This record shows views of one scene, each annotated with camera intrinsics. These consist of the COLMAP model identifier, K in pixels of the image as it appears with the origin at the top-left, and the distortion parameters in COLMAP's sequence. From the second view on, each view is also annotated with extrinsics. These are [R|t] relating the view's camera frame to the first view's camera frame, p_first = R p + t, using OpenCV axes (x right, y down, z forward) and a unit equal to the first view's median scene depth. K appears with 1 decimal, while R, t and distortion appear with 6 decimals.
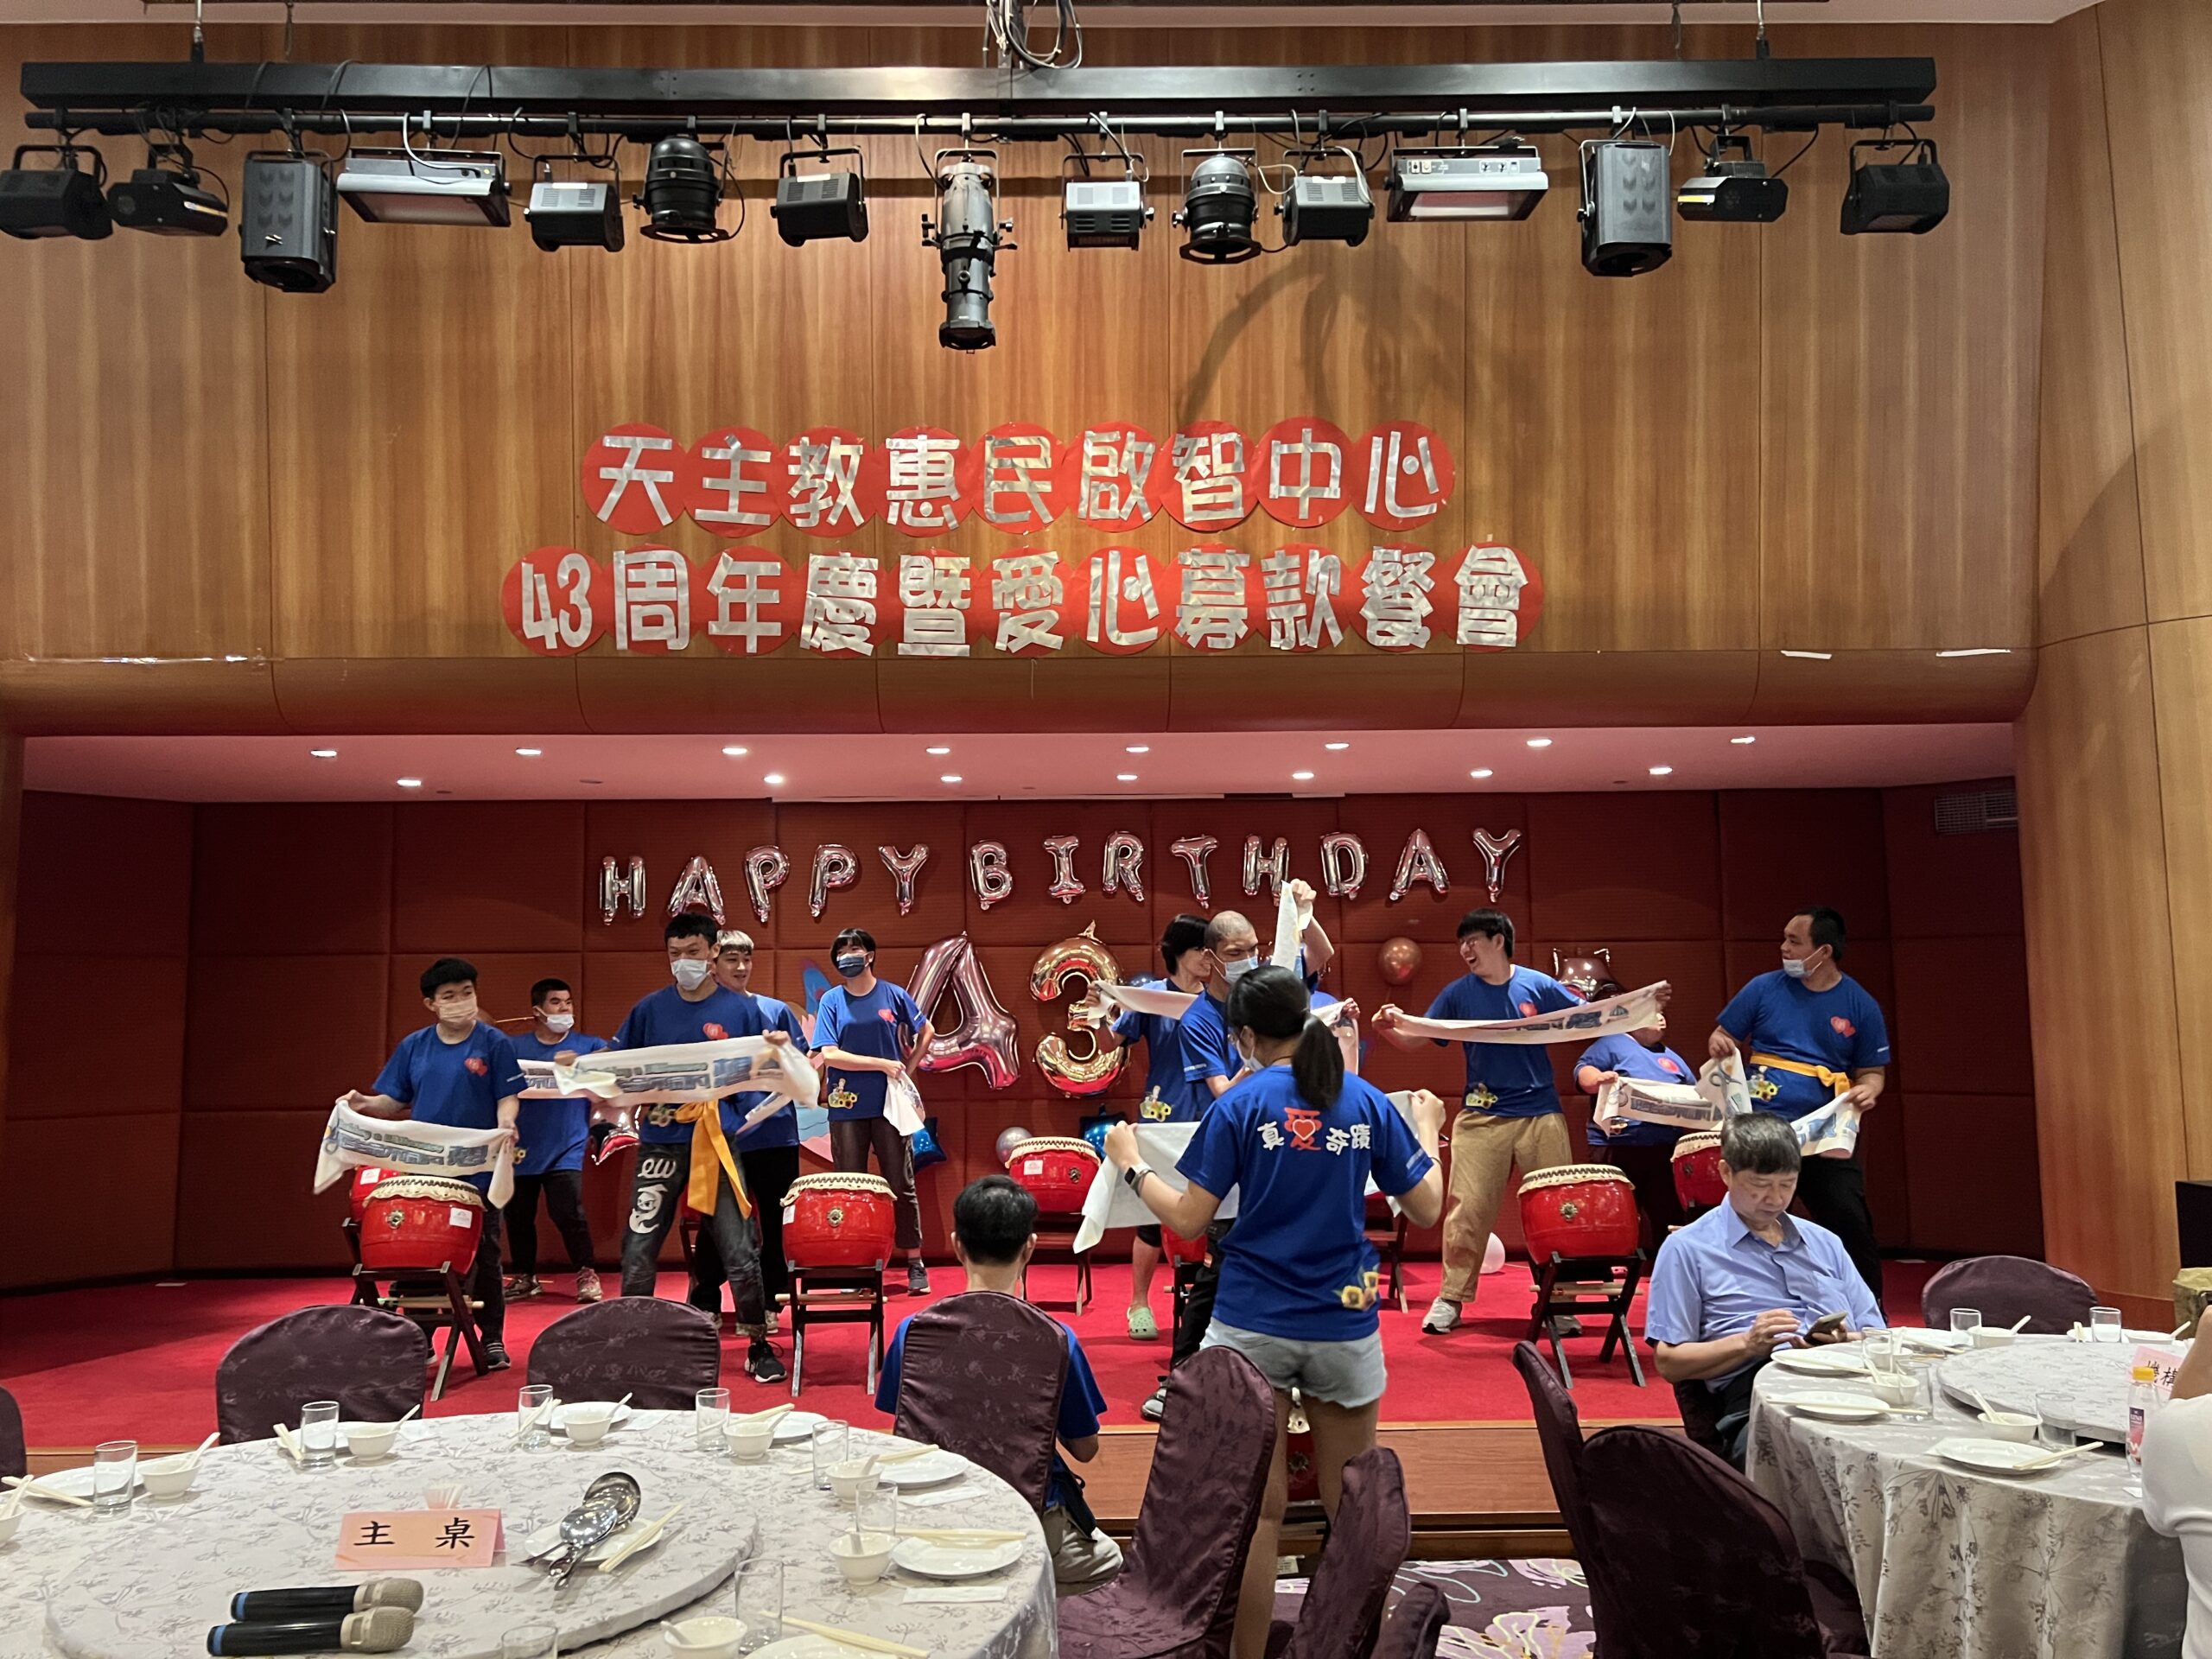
lens RADIAL K [[1612.0, 0, 1093.9], [0, 1612.0, 843.2], [0, 0, 1]] dist [0.079731, -0.101113]
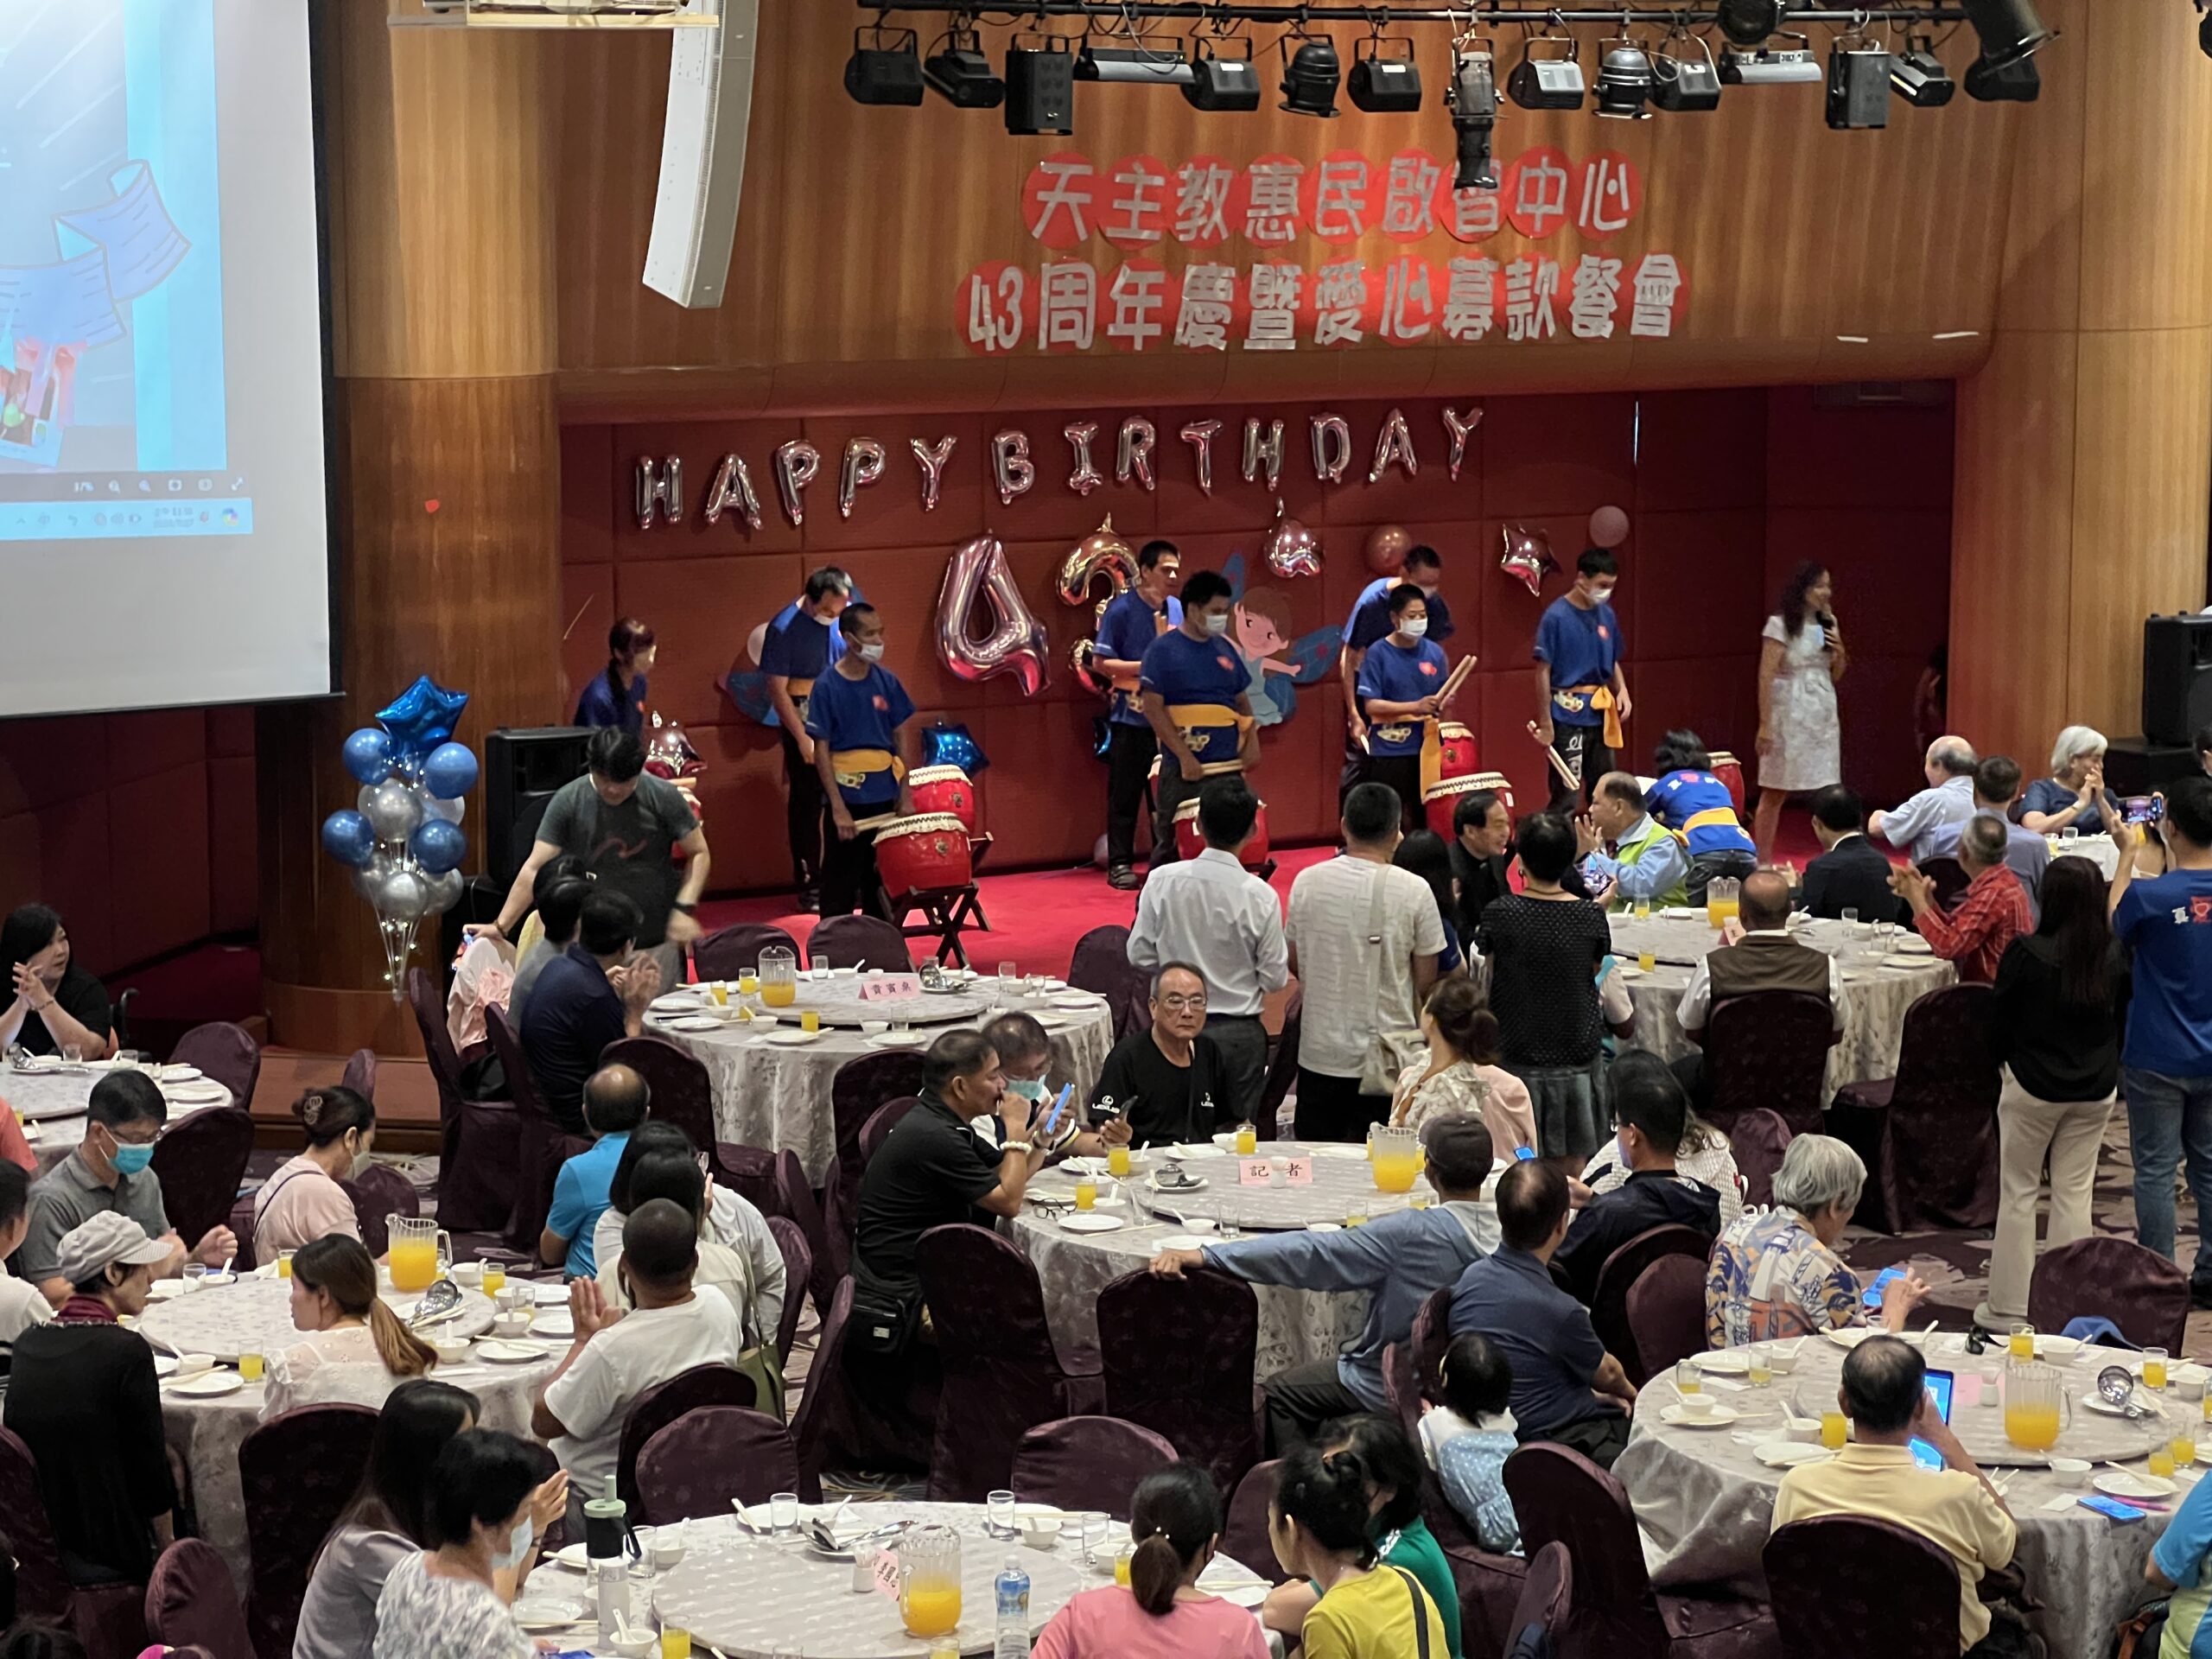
lens RADIAL K [[5061.3, 0, 1106.0], [0, 5061.3, 829.5], [0, 0, 1]] dist [-0.036302, 7.467849]
pose [[0.850280, -0.066592, 0.522102, -2.149182], [-0.057391, 0.974319, 0.217736, -0.572659], [-0.523193, -0.215101, 0.824622, -2.043902]]
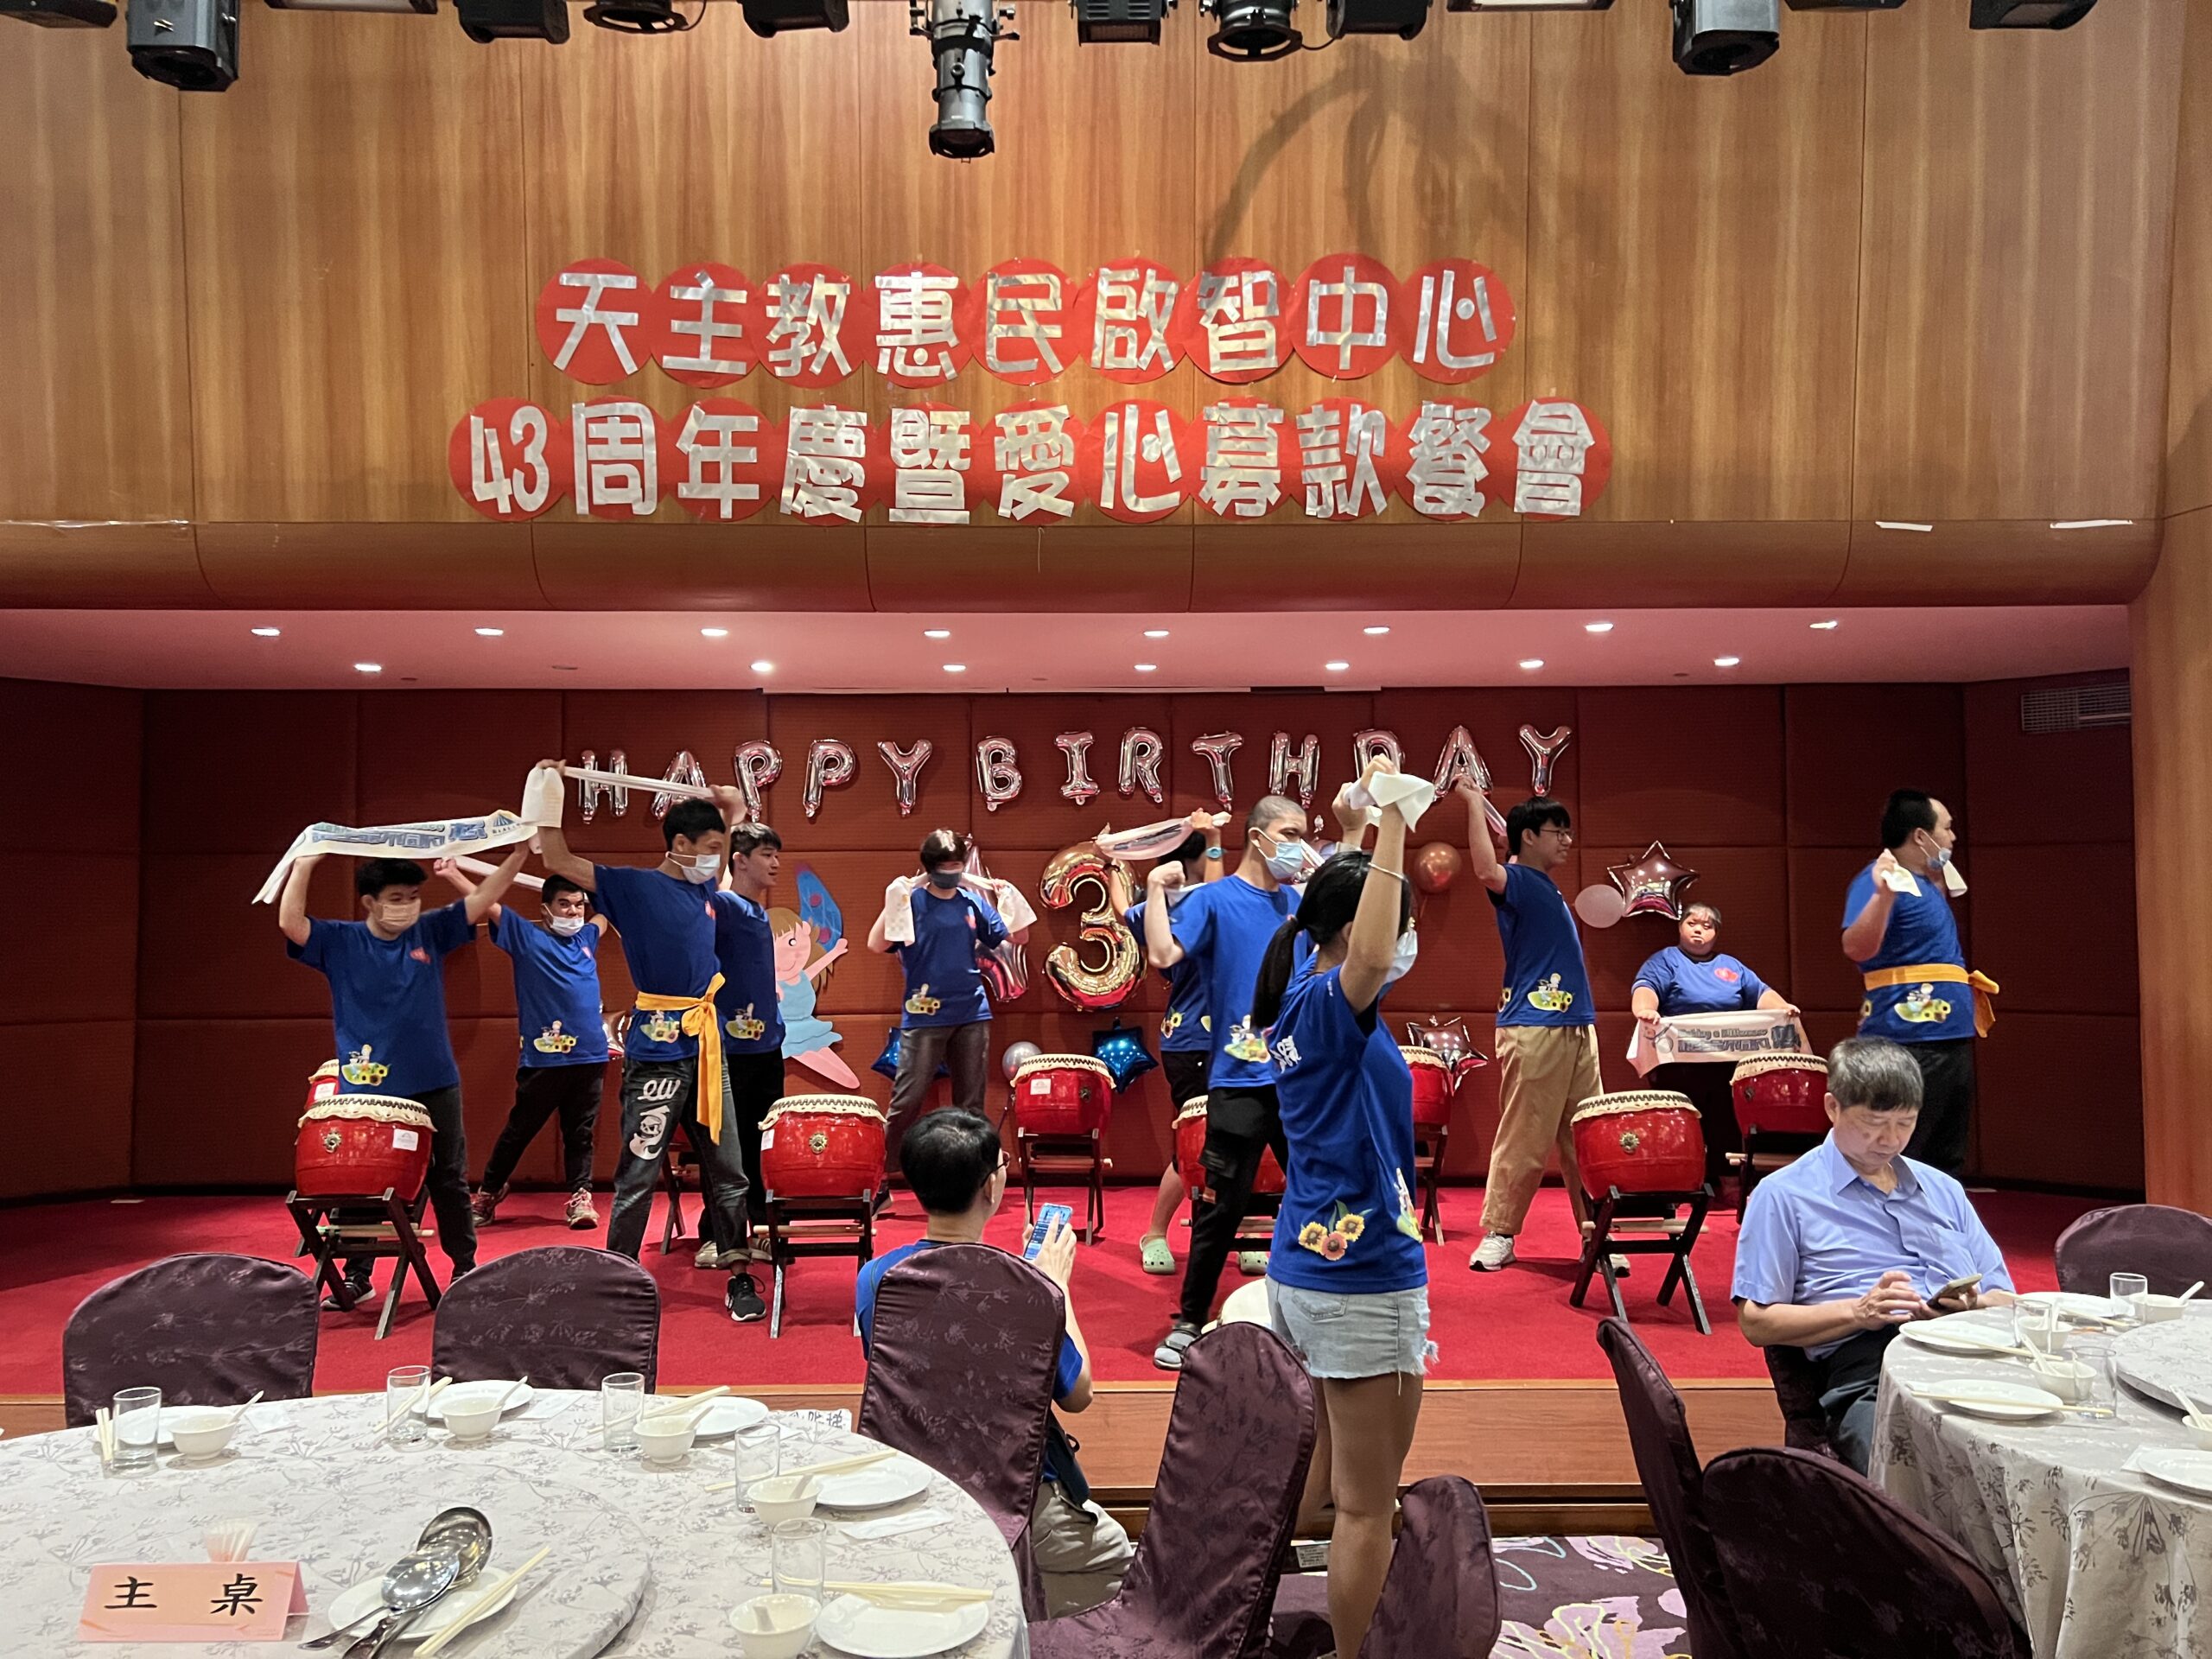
lens RADIAL K [[1606.6, 0, 1106.0], [0, 1606.6, 829.5], [0, 0, 1]] dist [0.045575, -0.051250]
pose [[0.999964, 0.006062, -0.005977, 0.005352], [-0.005775, 0.998886, 0.046826, 0.011555], [0.006254, -0.046790, 0.998885, 0.101734]]
